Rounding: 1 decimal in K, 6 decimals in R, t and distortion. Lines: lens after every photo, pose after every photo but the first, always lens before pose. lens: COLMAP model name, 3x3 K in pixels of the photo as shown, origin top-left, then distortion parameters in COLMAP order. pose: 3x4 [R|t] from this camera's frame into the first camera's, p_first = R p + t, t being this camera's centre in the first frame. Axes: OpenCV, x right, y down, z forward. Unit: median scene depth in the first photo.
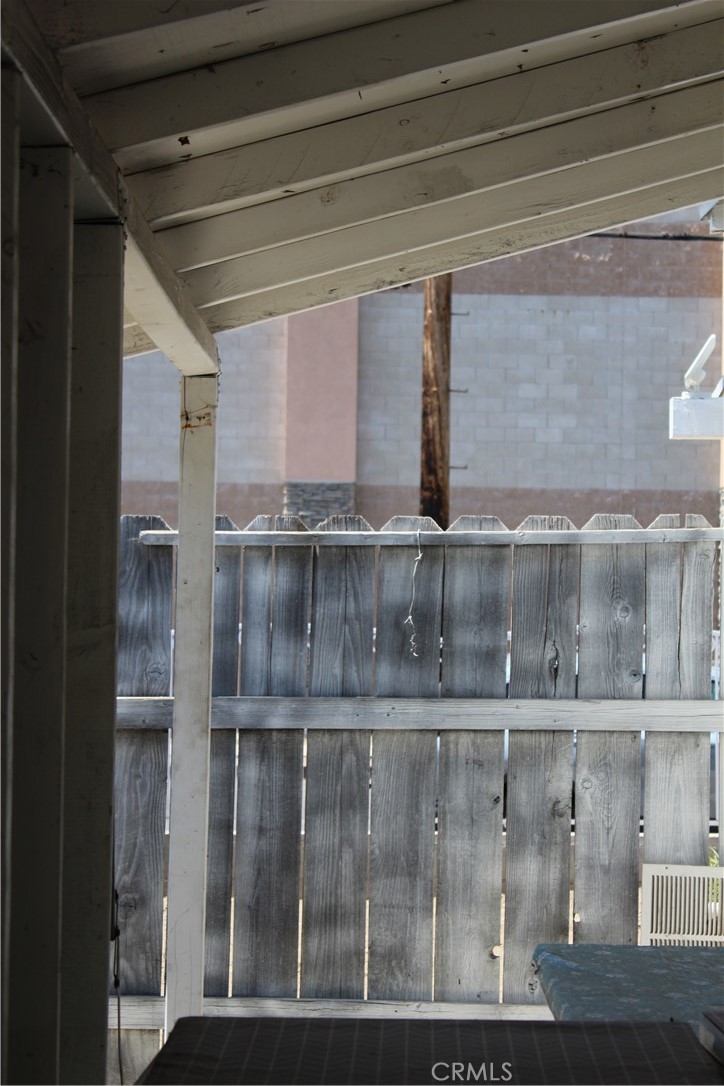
lens RADIAL K [[2546.7, 0, 362.0], [0, 2546.7, 543.0], [0, 0, 1]] dist [0.057193, 0.919778]
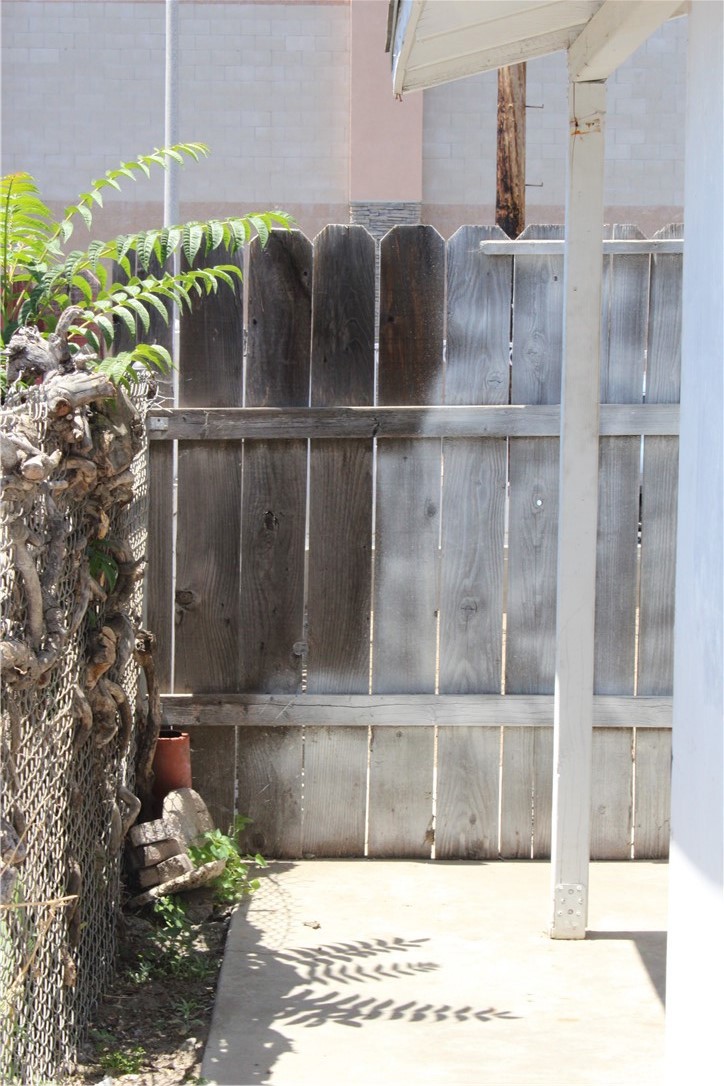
lens RADIAL K [[2546.7, 0, 362.0], [0, 2546.7, 543.0], [0, 0, 1]] dist [0.057193, 0.919778]
pose [[0.999921, -0.009648, 0.008056, -0.142647], [0.008725, 0.994149, 0.107665, 0.005108], [-0.009048, -0.107586, 0.994155, -0.015669]]
